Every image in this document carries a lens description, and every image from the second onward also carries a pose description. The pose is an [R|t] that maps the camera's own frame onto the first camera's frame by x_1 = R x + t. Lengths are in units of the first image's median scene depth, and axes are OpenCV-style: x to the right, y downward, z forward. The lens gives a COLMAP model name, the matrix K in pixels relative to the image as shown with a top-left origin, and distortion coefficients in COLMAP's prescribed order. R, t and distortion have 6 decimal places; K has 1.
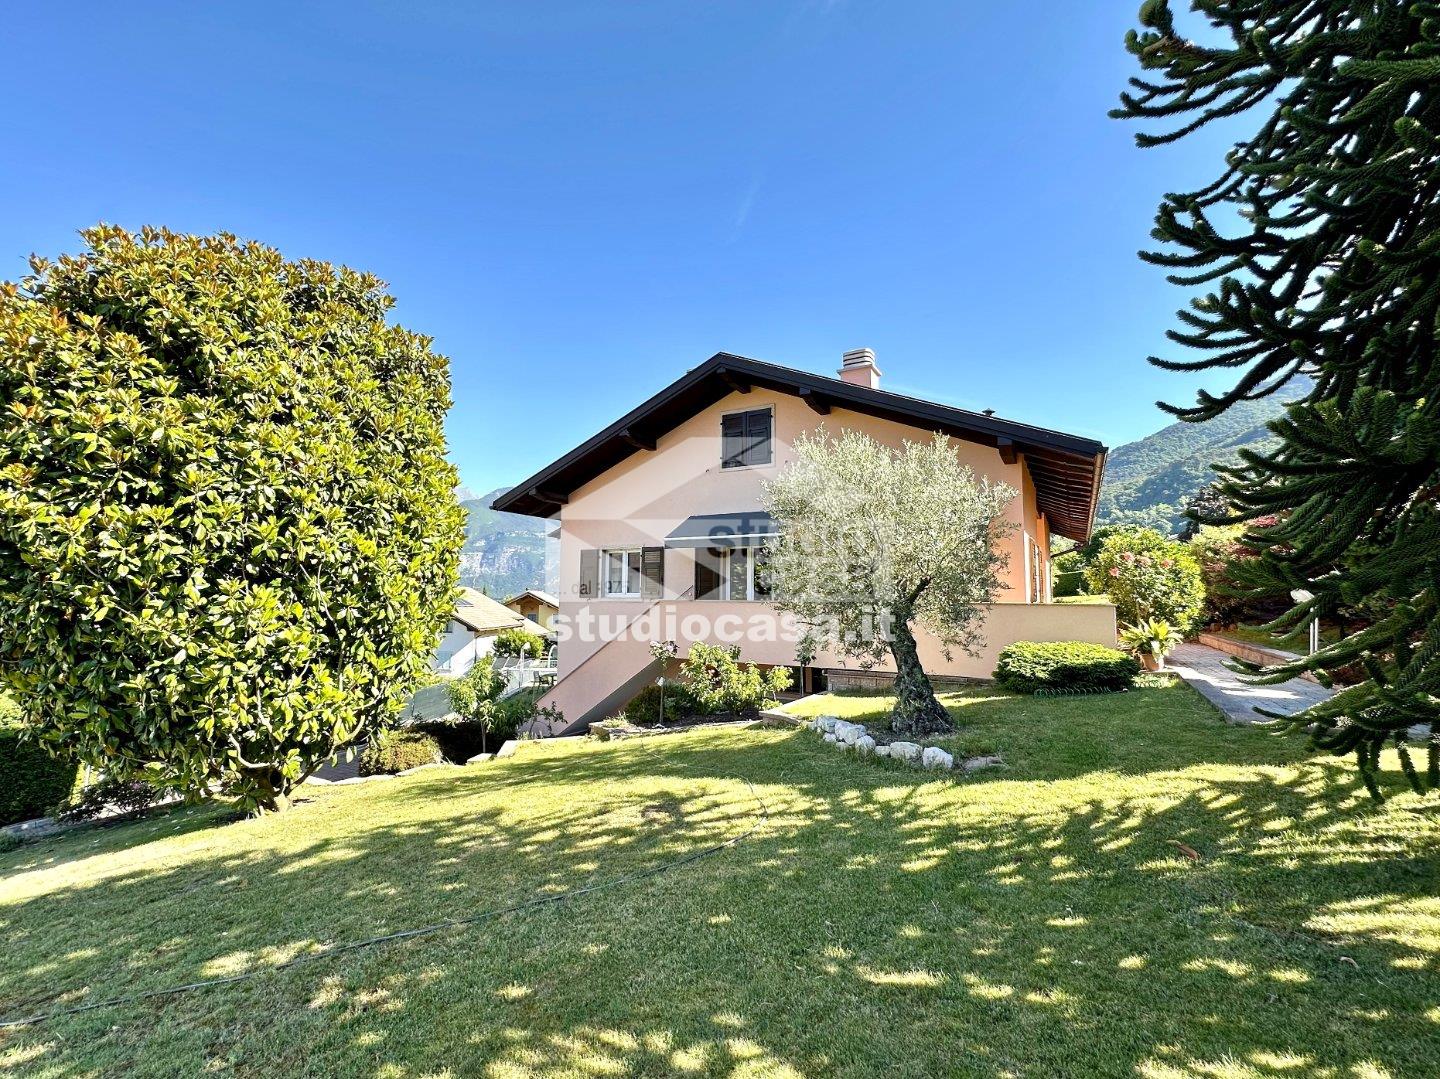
lens RADIAL K [[580.7, 0, 720.0], [0, 580.7, 539.5], [0, 0, 1]] dist [-0.002905, 0.000805]
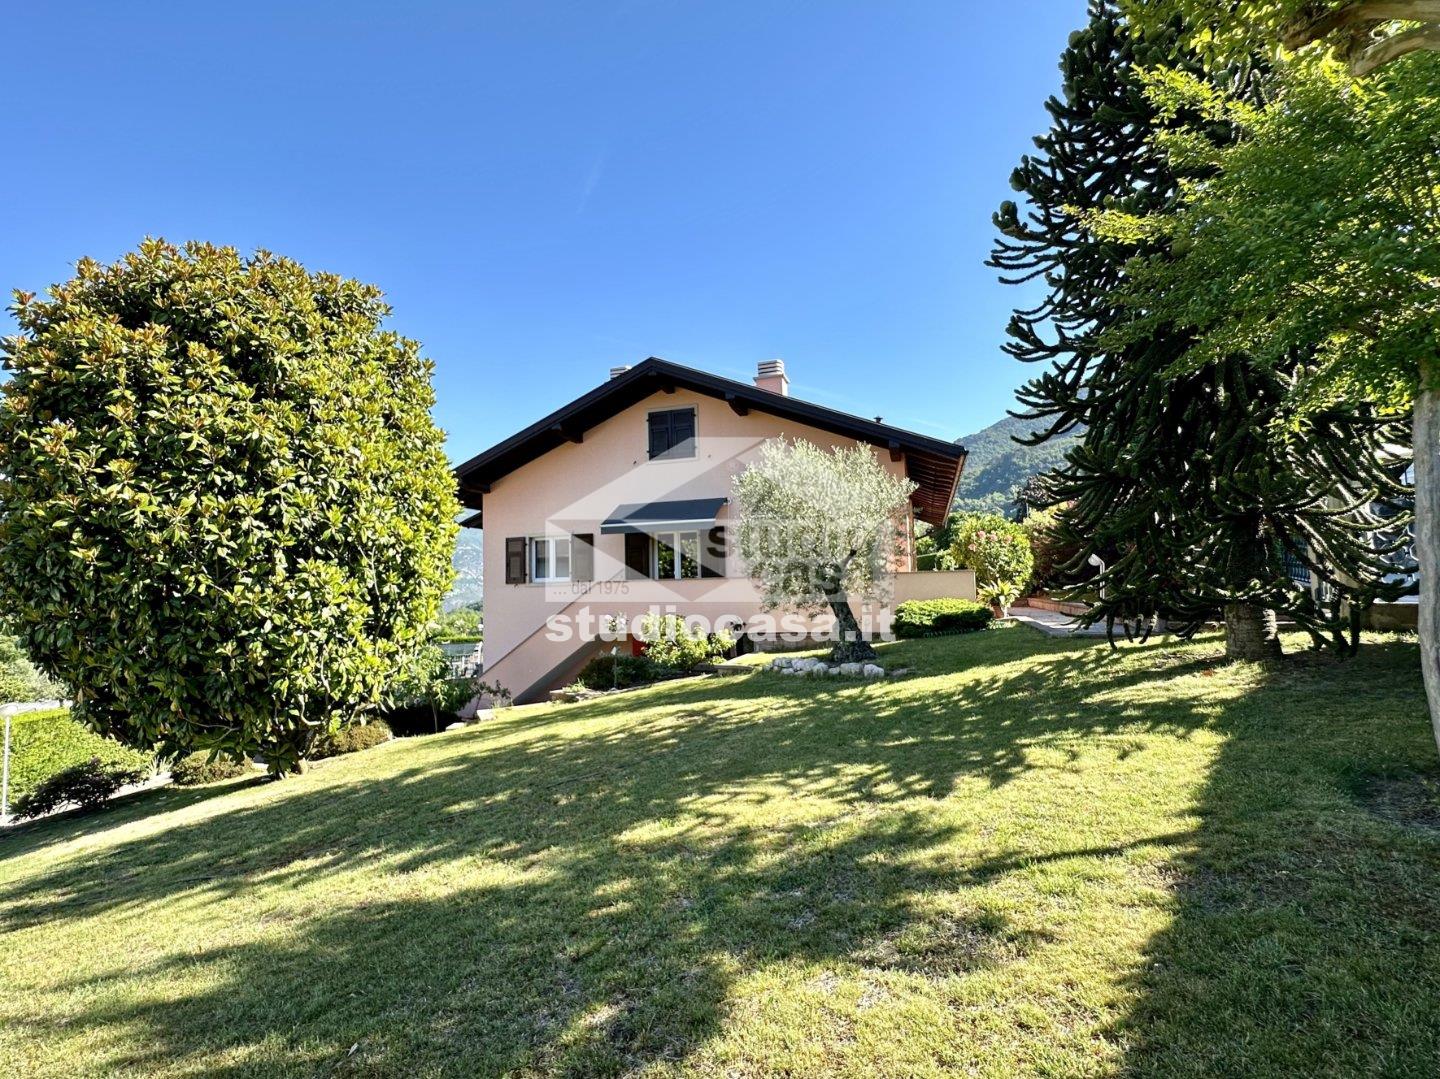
lens RADIAL K [[580.6, 0, 717.8], [0, 580.6, 533.5], [0, 0, 1]] dist [0.000226, 0.000105]
pose [[0.979772, -0.012957, 0.199698, -0.265143], [0.011156, 0.999886, 0.010141, 0.014337], [-0.199807, -0.007708, 0.979805, -0.307712]]
